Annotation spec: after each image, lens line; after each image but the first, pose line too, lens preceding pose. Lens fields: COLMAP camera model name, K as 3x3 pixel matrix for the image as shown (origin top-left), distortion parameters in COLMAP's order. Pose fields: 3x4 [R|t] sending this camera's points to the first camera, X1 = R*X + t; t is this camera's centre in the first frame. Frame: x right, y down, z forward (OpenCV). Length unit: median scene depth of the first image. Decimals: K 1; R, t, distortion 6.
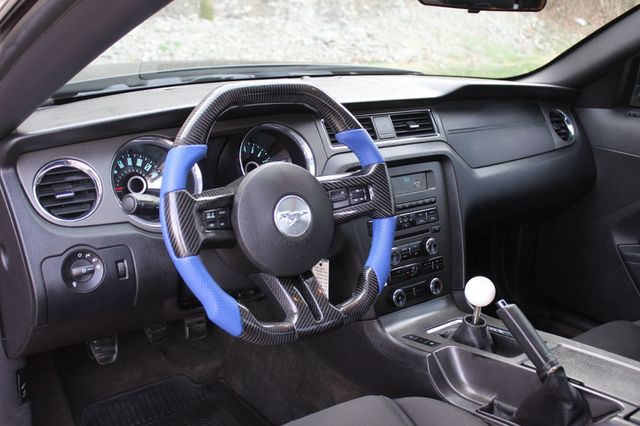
lens RADIAL K [[631.4, 0, 320.2], [0, 631.4, 223.6], [0, 0, 1]] dist [-0.015592, -0.009454]
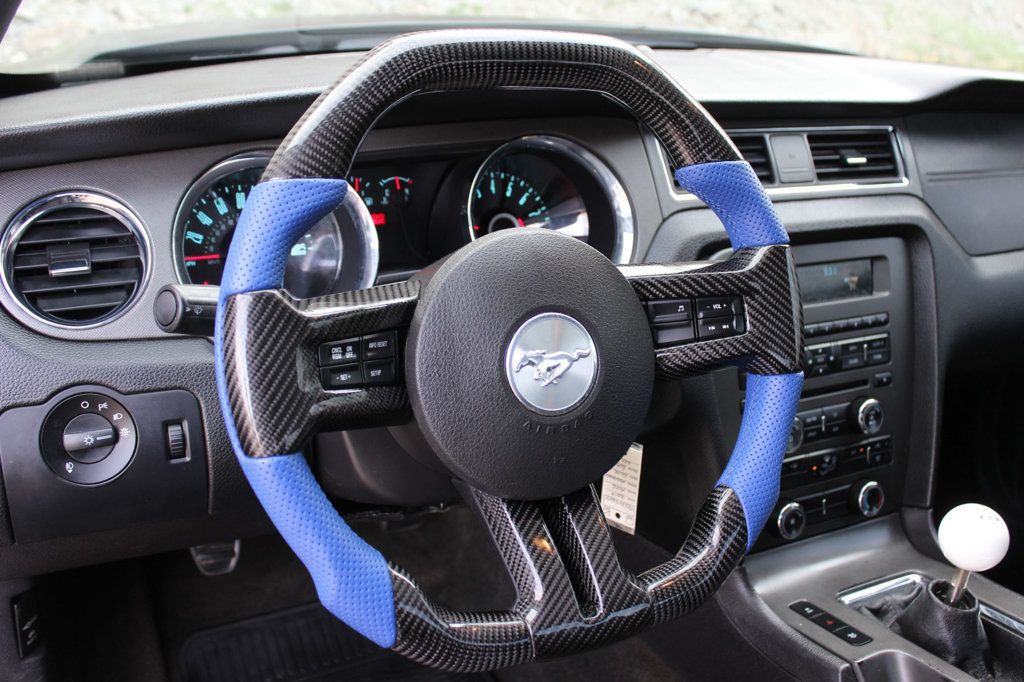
lens RADIAL K [[955.7, 0, 537.5], [0, 955.7, 339.3], [0, 0, 1]] dist [-0.067200, 0.011131]
pose [[0.986658, 0.084673, -0.139053, 0.025723], [-0.077403, 0.995375, 0.056892, -0.047196], [0.143227, -0.045370, 0.988649, 0.286950]]
